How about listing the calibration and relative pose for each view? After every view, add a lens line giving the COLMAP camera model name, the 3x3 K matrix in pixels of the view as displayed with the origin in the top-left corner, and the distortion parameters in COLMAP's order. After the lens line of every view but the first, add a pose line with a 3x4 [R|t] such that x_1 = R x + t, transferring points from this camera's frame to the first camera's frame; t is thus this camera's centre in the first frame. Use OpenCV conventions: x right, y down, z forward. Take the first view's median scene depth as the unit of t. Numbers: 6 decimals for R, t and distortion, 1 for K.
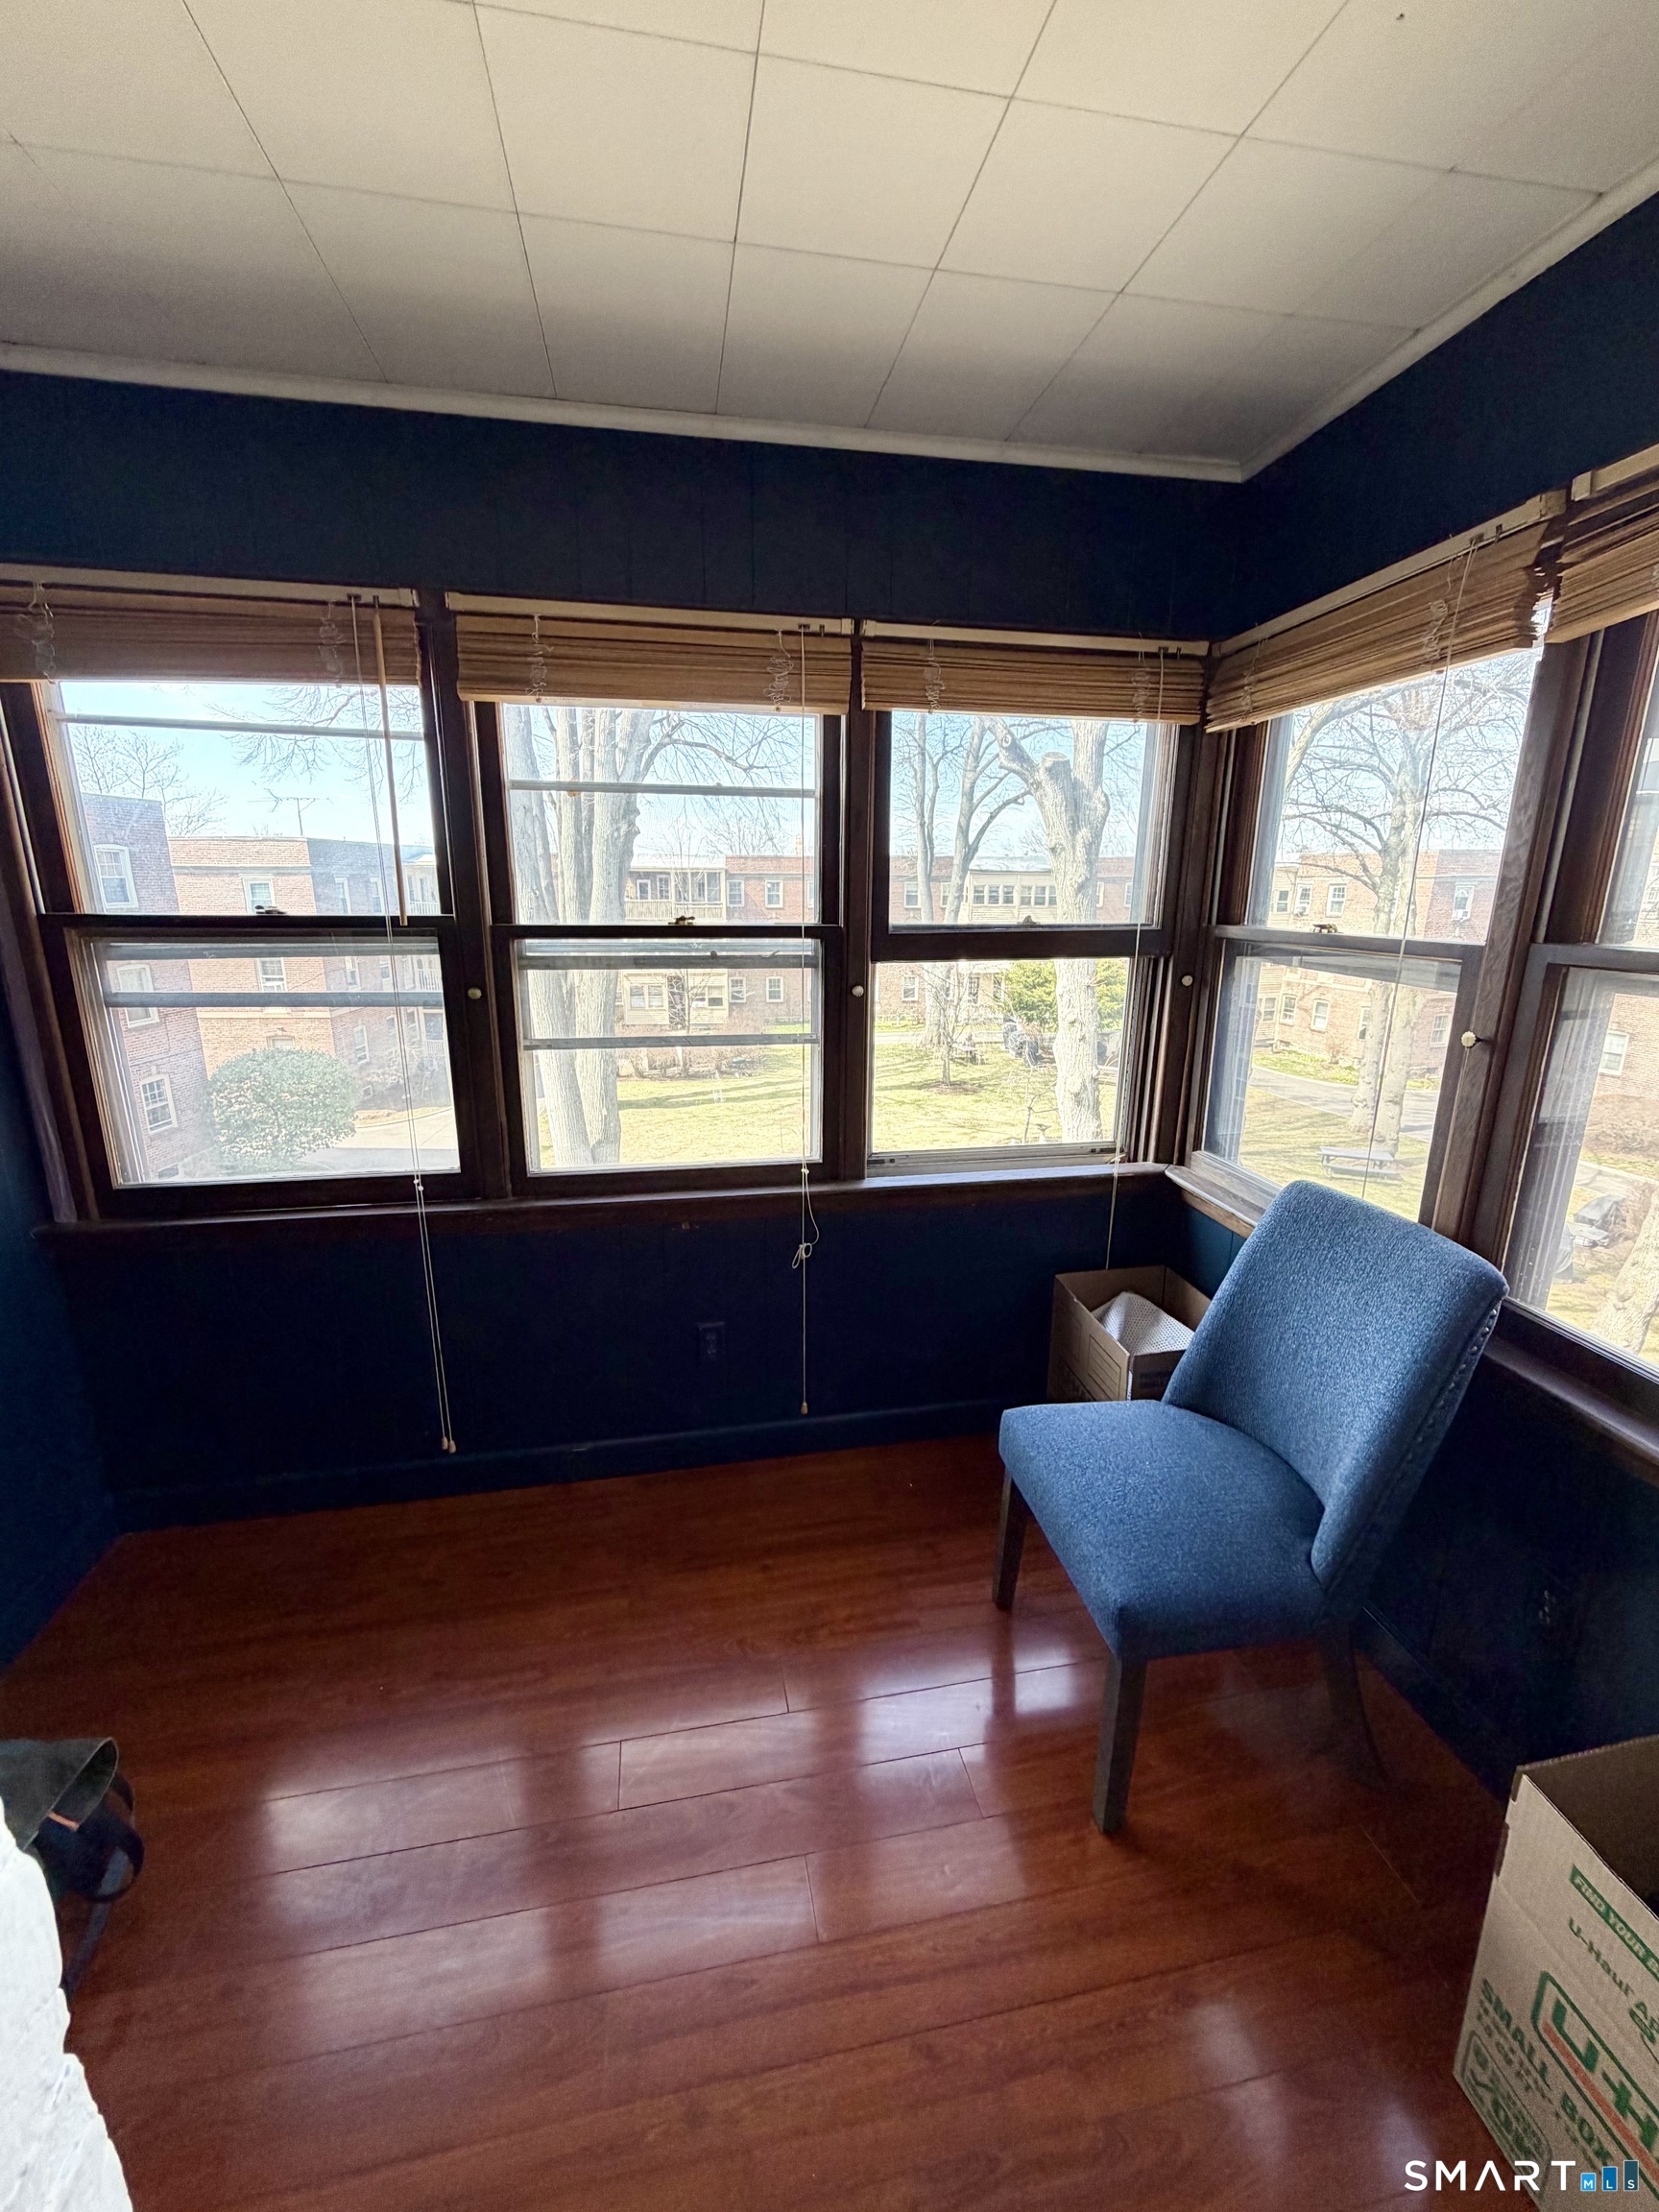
lens RADIAL K [[879.3, 0, 827.3], [0, 879.3, 1100.3], [0, 0, 1]] dist [-0.002066, 0.000577]
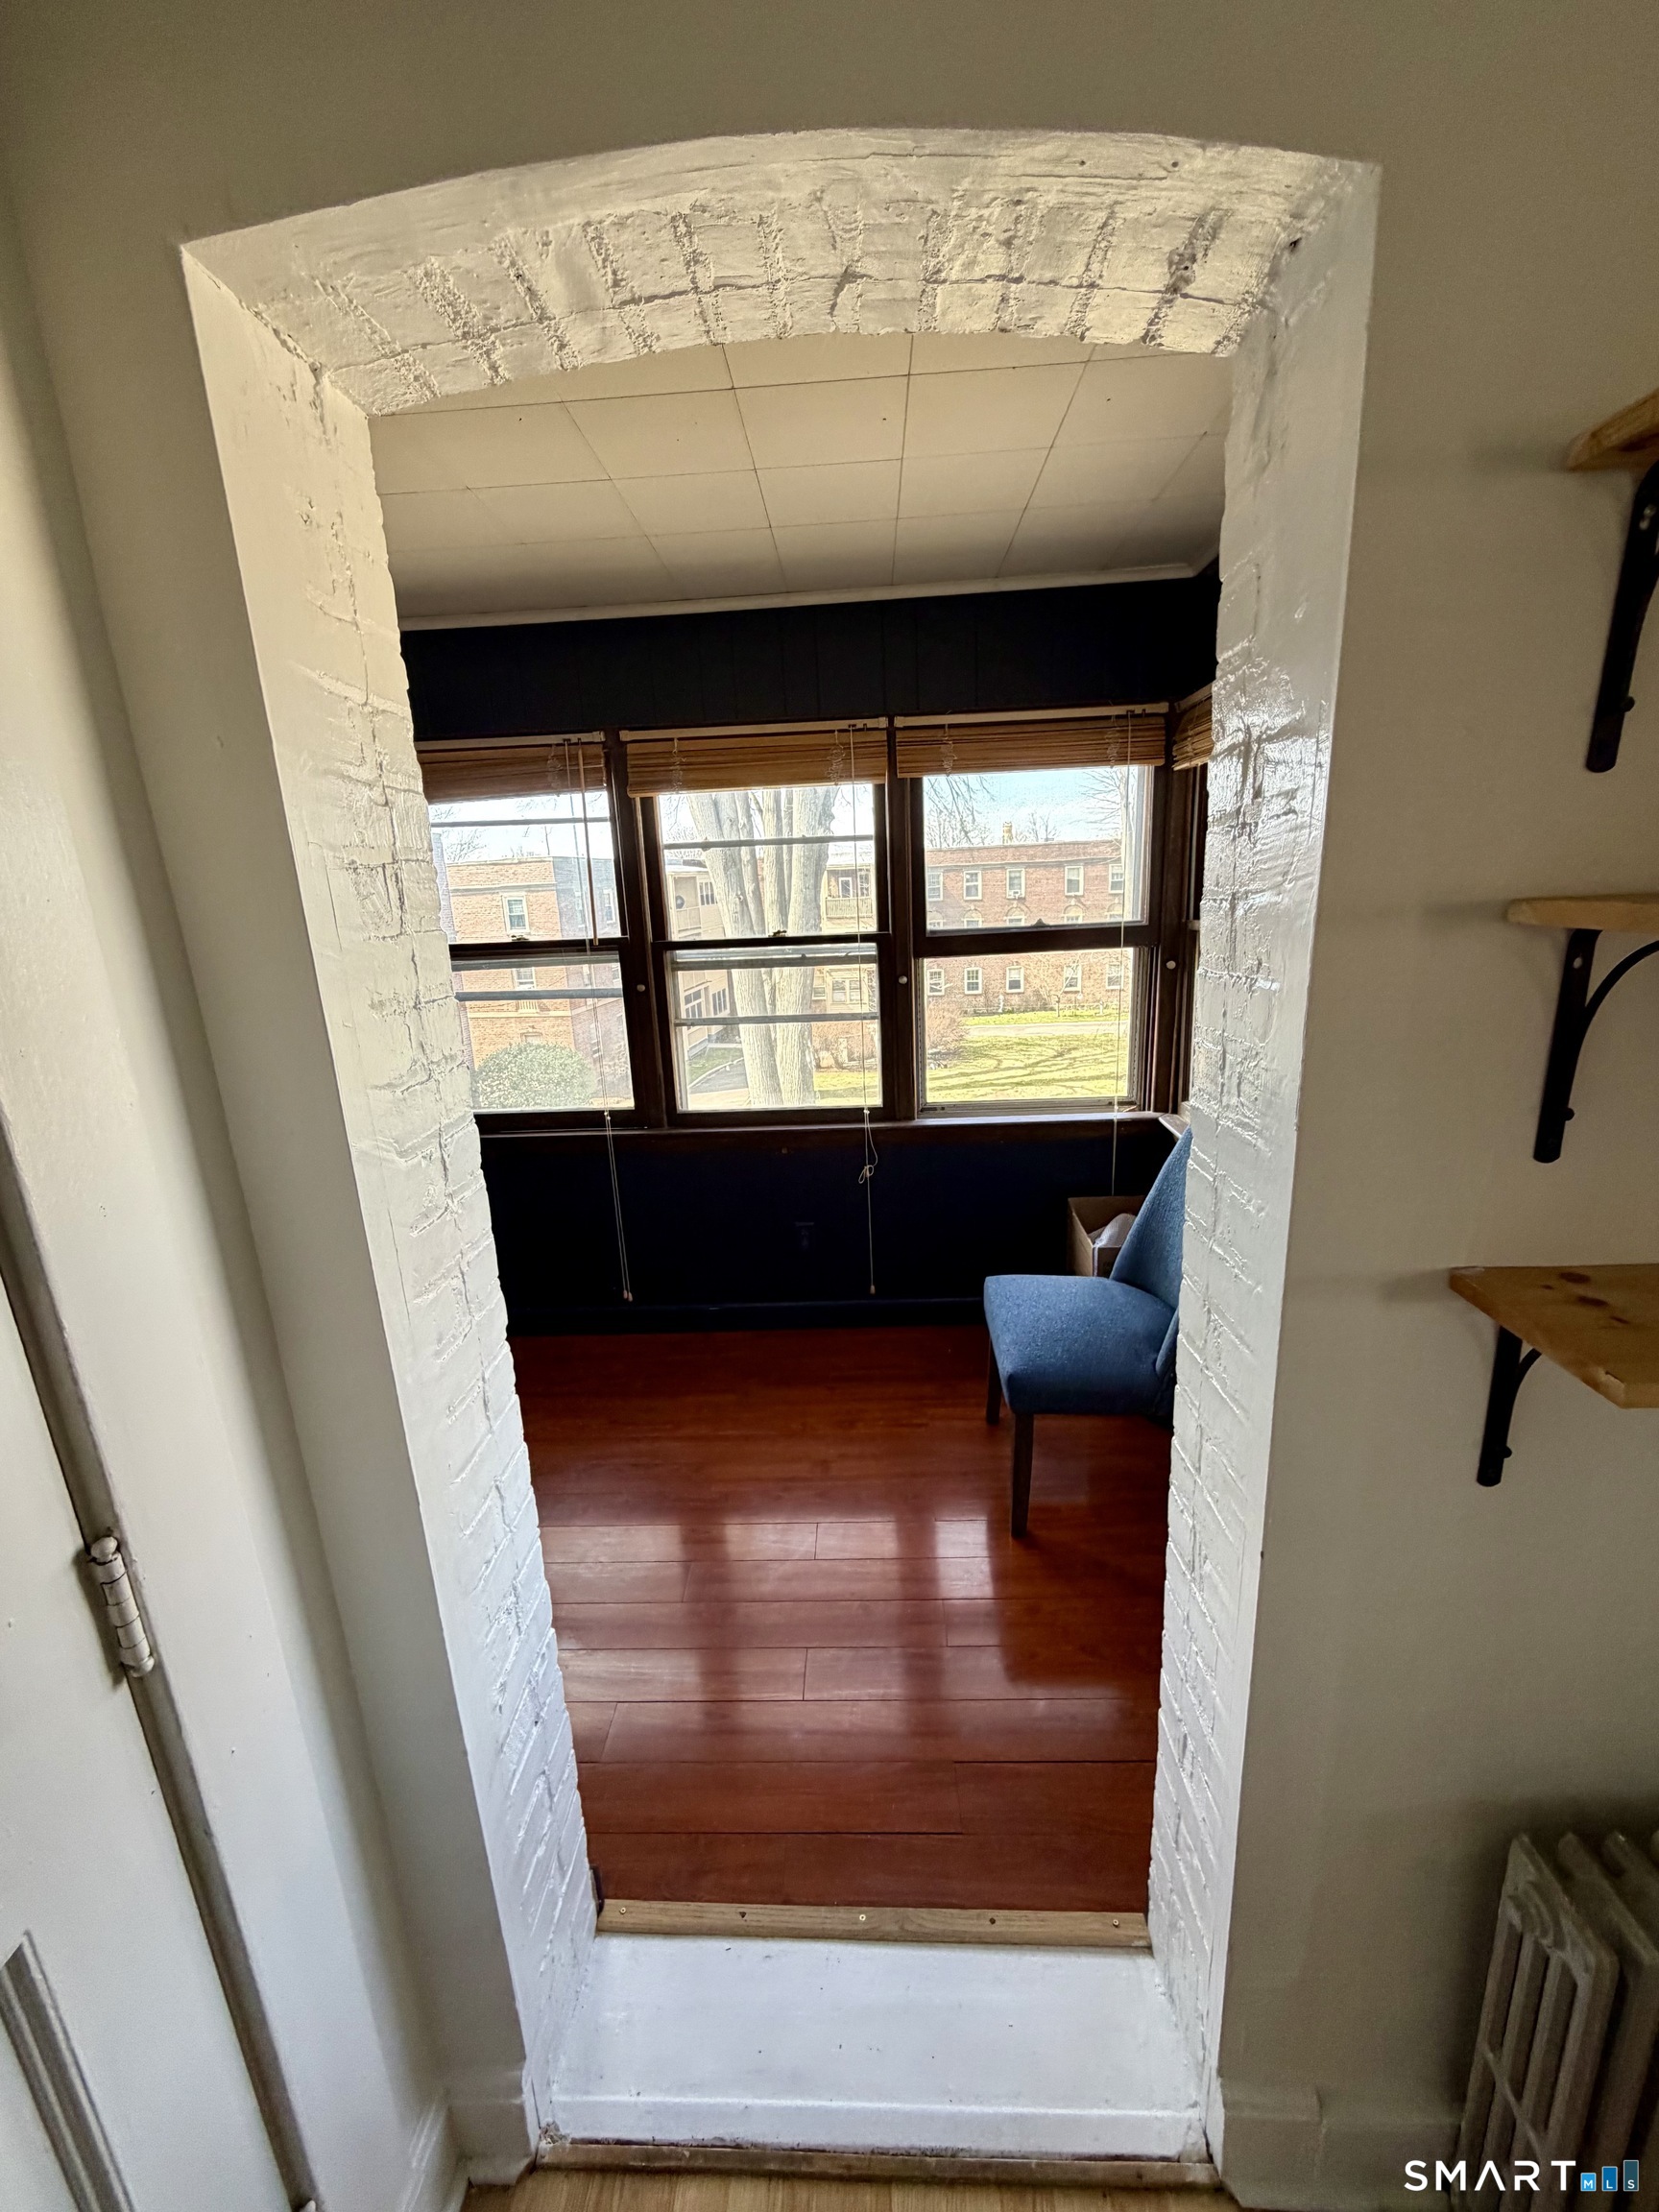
lens RADIAL K [[879.3, 0, 826.8], [0, 879.3, 1102.6], [0, 0, 1]] dist [-0.002066, 0.000577]
pose [[0.973048, 0.006287, -0.230515, 0.236553], [-0.003834, 0.999931, 0.011086, 0.051984], [0.230569, -0.009903, 0.973006, -0.362815]]
